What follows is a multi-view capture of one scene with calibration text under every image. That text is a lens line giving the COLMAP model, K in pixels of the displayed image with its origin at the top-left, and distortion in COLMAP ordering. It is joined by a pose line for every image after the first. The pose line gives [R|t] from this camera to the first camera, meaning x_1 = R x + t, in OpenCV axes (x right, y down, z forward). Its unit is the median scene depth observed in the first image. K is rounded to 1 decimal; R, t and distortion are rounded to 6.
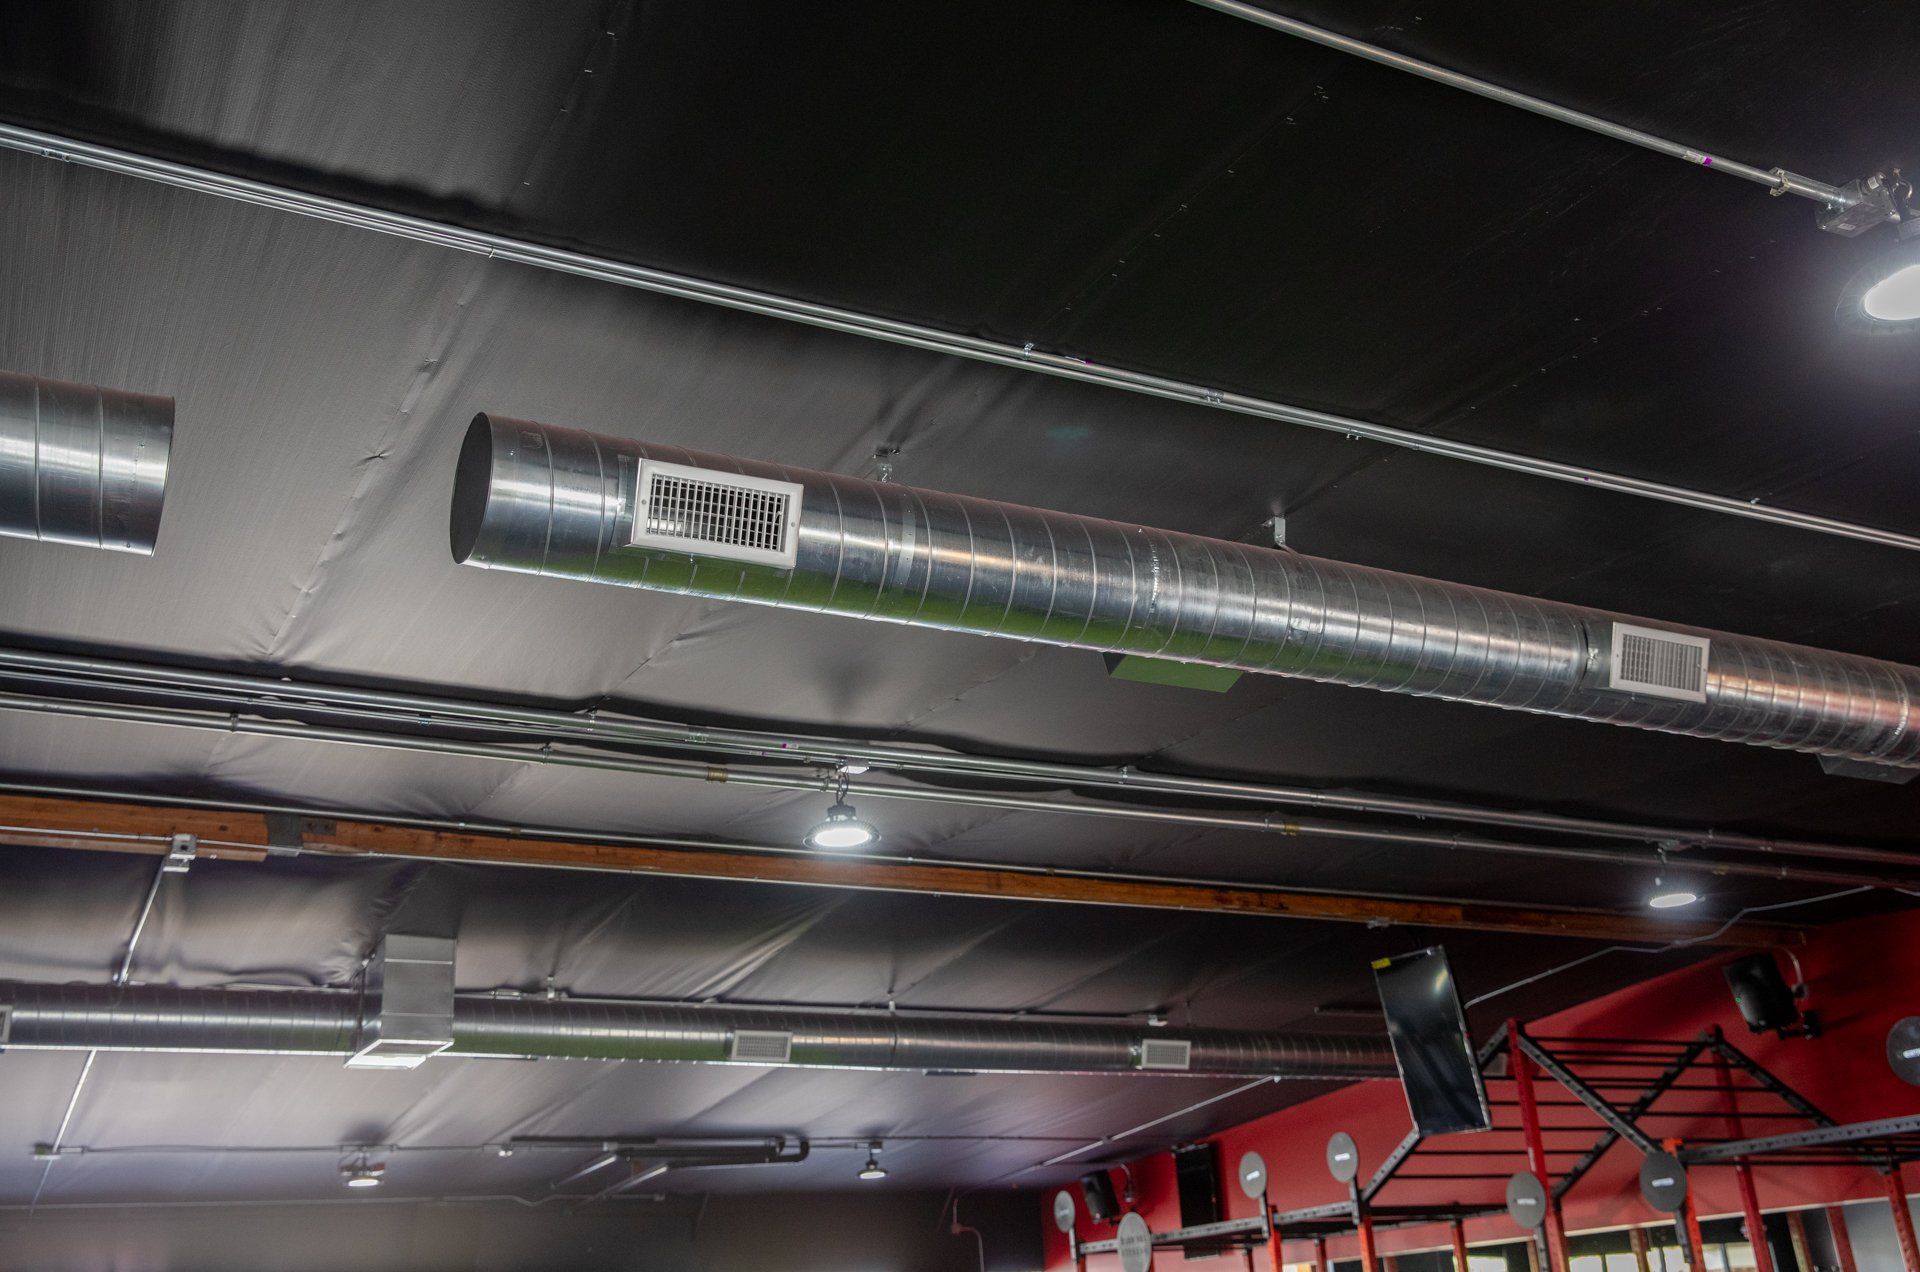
lens RADIAL K [[1922.3, 0, 960.0], [0, 1922.3, 636.0], [0, 0, 1]] dist [-0.017421, 0.101497]
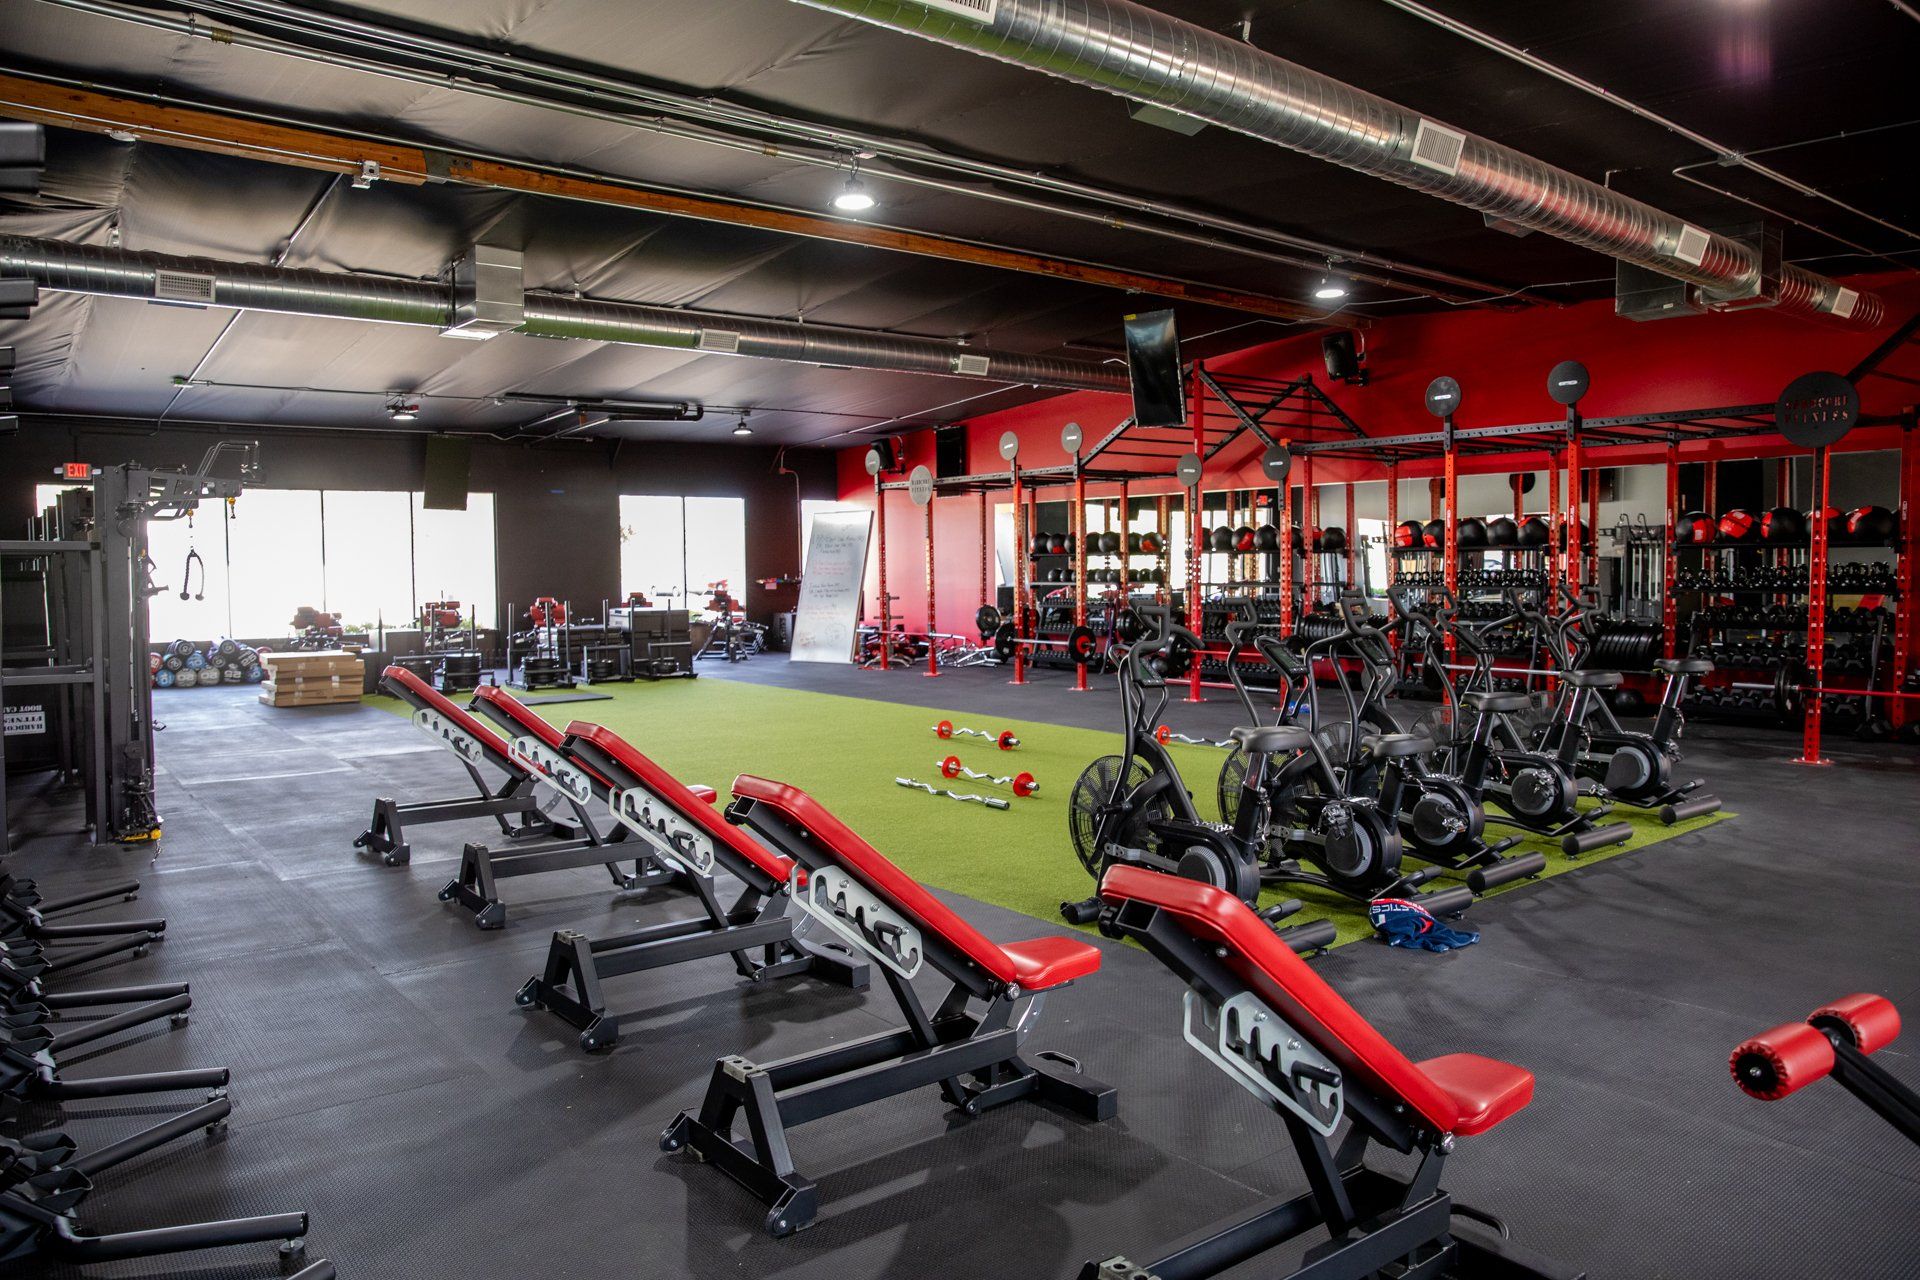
lens RADIAL K [[1353.8, 0, 960.0], [0, 1353.8, 640.0], [0, 0, 1]] dist [-0.118308, 0.101602]
pose [[0.978871, 0.030650, 0.202170, -0.118851], [-0.109386, 0.913830, 0.391088, 0.000939], [-0.172762, -0.404939, 0.897874, -0.045615]]
